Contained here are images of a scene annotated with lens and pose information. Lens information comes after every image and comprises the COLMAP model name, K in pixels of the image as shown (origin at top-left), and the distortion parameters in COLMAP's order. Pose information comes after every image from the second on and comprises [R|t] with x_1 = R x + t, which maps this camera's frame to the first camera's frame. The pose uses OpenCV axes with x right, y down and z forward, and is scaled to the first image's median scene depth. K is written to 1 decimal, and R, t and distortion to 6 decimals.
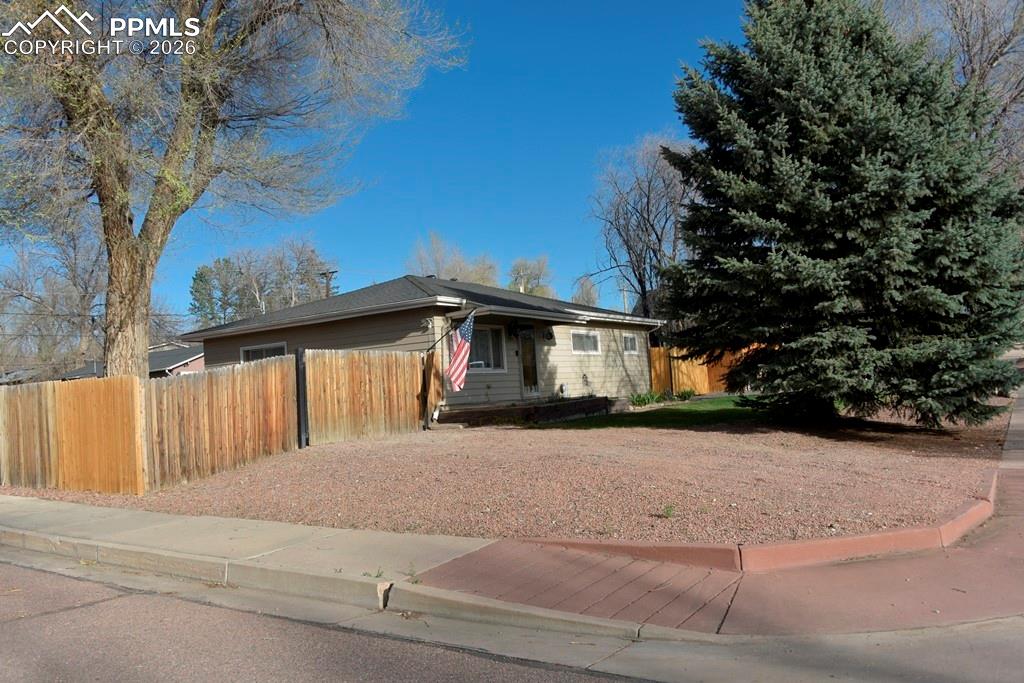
lens RADIAL K [[830.6, 0, 512.0], [0, 830.6, 341.5], [0, 0, 1]] dist [-0.012651, 0.000039]
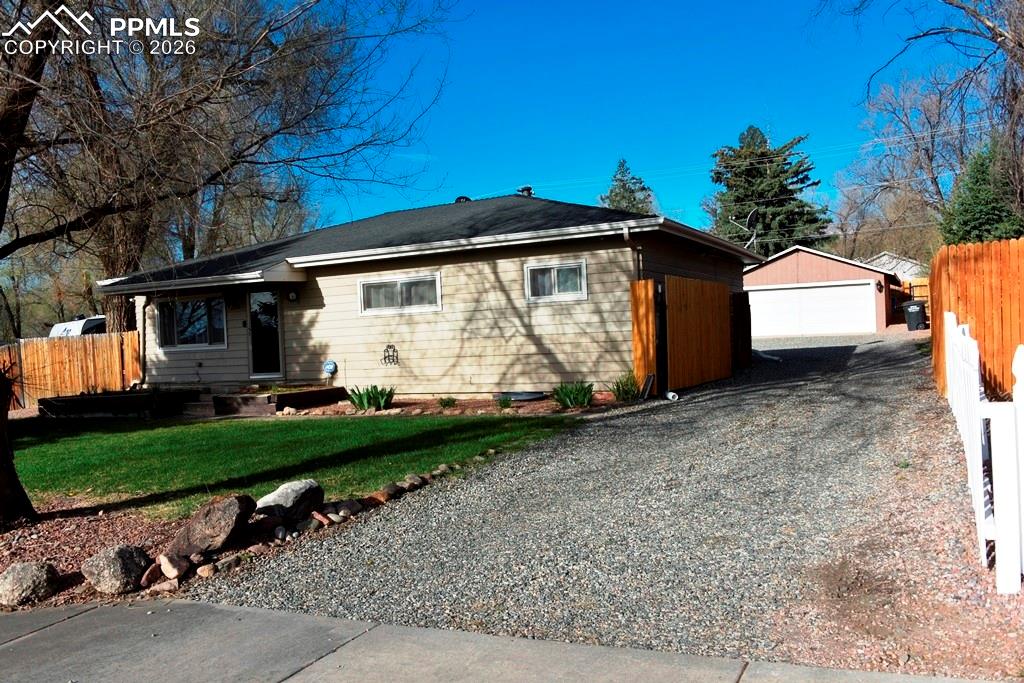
lens RADIAL K [[830.6, 0, 512.0], [0, 830.6, 341.5], [0, 0, 1]] dist [-0.012651, 0.000039]
pose [[0.061880, 0.074842, -0.995274, 0.825586], [0.110171, 0.990579, 0.081339, -0.005987], [0.991984, -0.114684, 0.053052, 1.212731]]
